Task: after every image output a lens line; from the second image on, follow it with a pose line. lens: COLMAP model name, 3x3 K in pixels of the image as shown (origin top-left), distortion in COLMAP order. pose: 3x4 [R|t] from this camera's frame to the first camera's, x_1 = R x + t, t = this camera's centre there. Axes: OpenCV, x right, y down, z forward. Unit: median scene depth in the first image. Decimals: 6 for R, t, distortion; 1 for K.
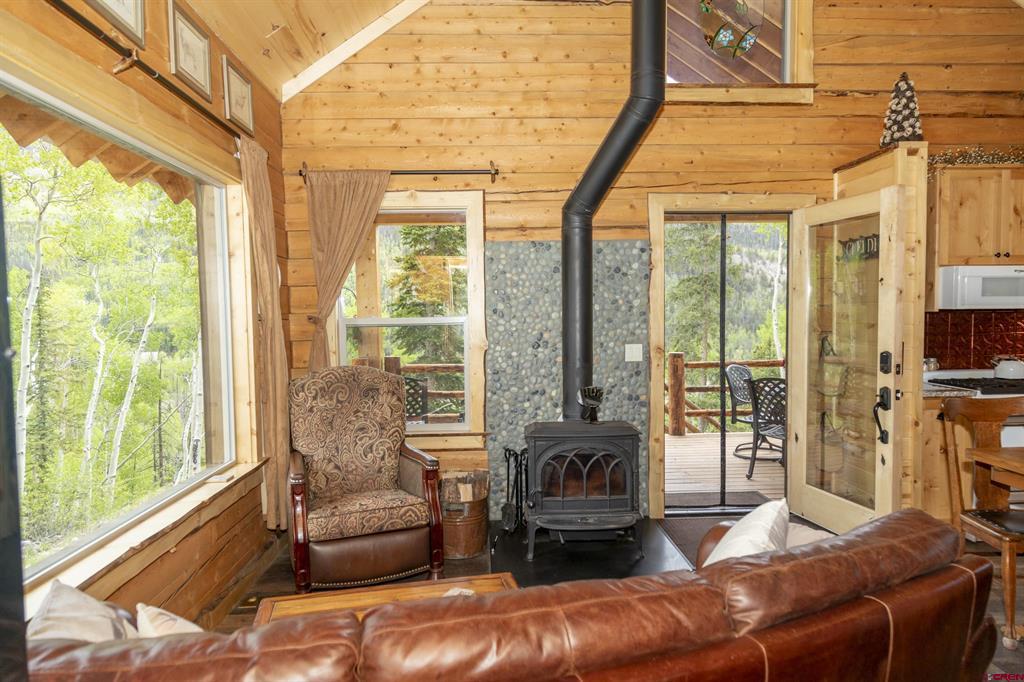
lens RADIAL K [[675.3, 0, 519.3], [0, 675.3, 354.2], [0, 0, 1]] dist [0.000037, 0.003508]
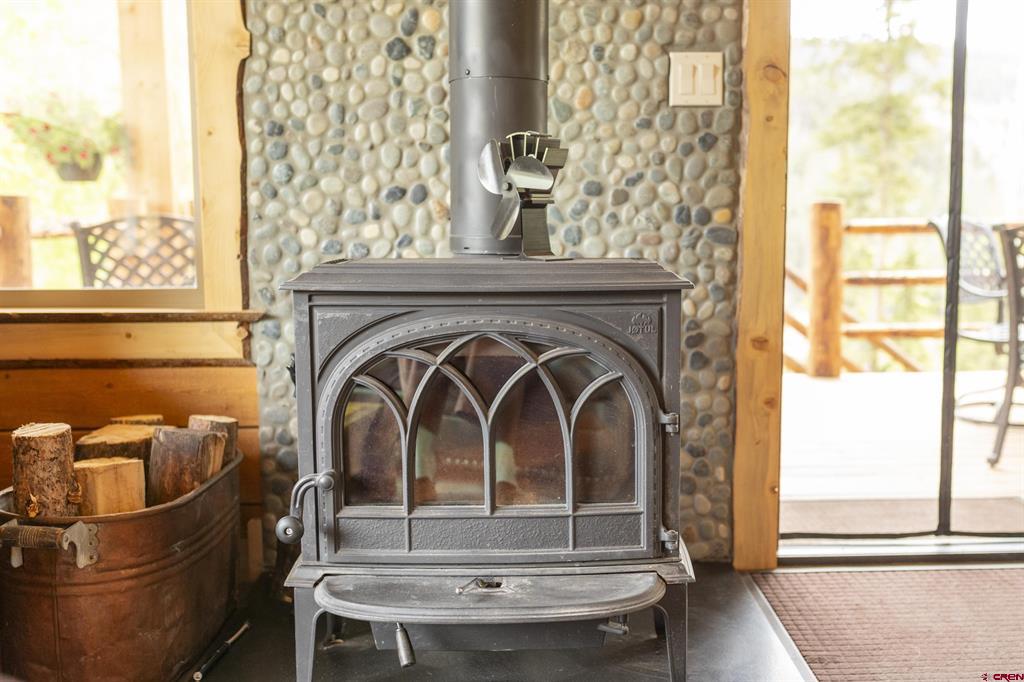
lens RADIAL K [[1082.5, 0, 566.9], [0, 1082.5, 357.5], [0, 0, 1]] dist [0.000514, -0.006332]
pose [[0.999917, 0.010048, -0.008025, 0.113432], [-0.009422, 0.997172, 0.074566, 0.096470], [0.008751, -0.074484, 0.997184, 0.464248]]
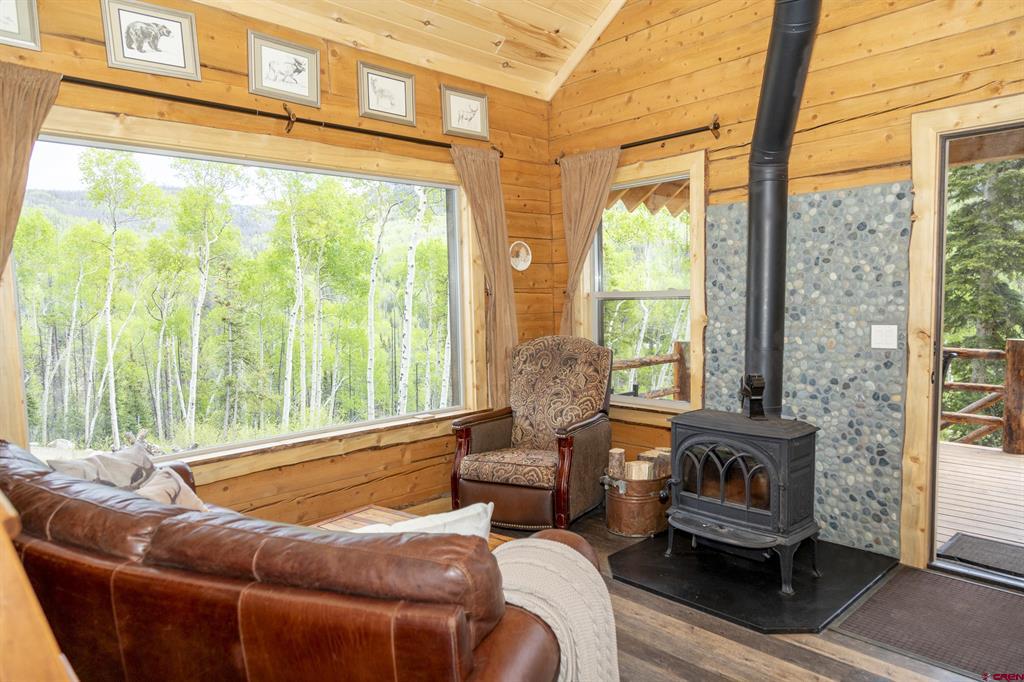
lens RADIAL K [[675.3, 0, 519.3], [0, 675.3, 354.2], [0, 0, 1]] dist [0.000037, 0.003508]
pose [[0.647198, 0.066044, -0.759456, 0.480910], [-0.032994, 0.997733, 0.058647, -0.013369], [0.761608, -0.012899, 0.647910, 0.216011]]
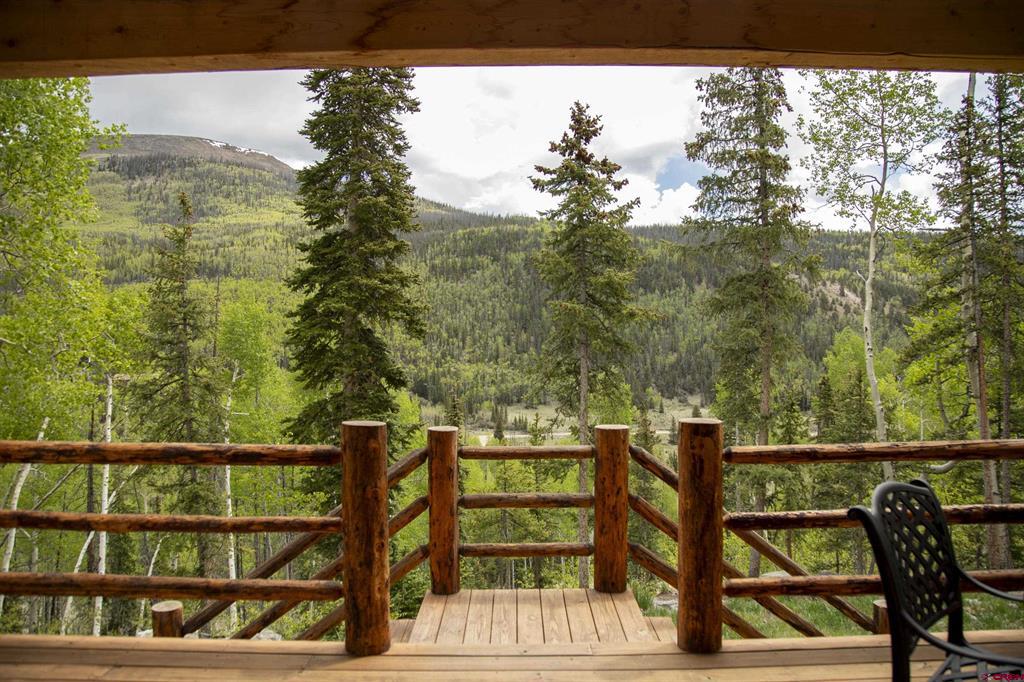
lens RADIAL K [[711.2, 0, 527.6], [0, 711.2, 342.8], [0, 0, 1]] dist [-0.098887, 0.000998]
pose [[0.998657, 0.011438, -0.050523, 0.305672], [-0.014061, 0.998555, -0.051863, -0.042673], [0.049857, 0.052504, 0.997375, 1.188566]]
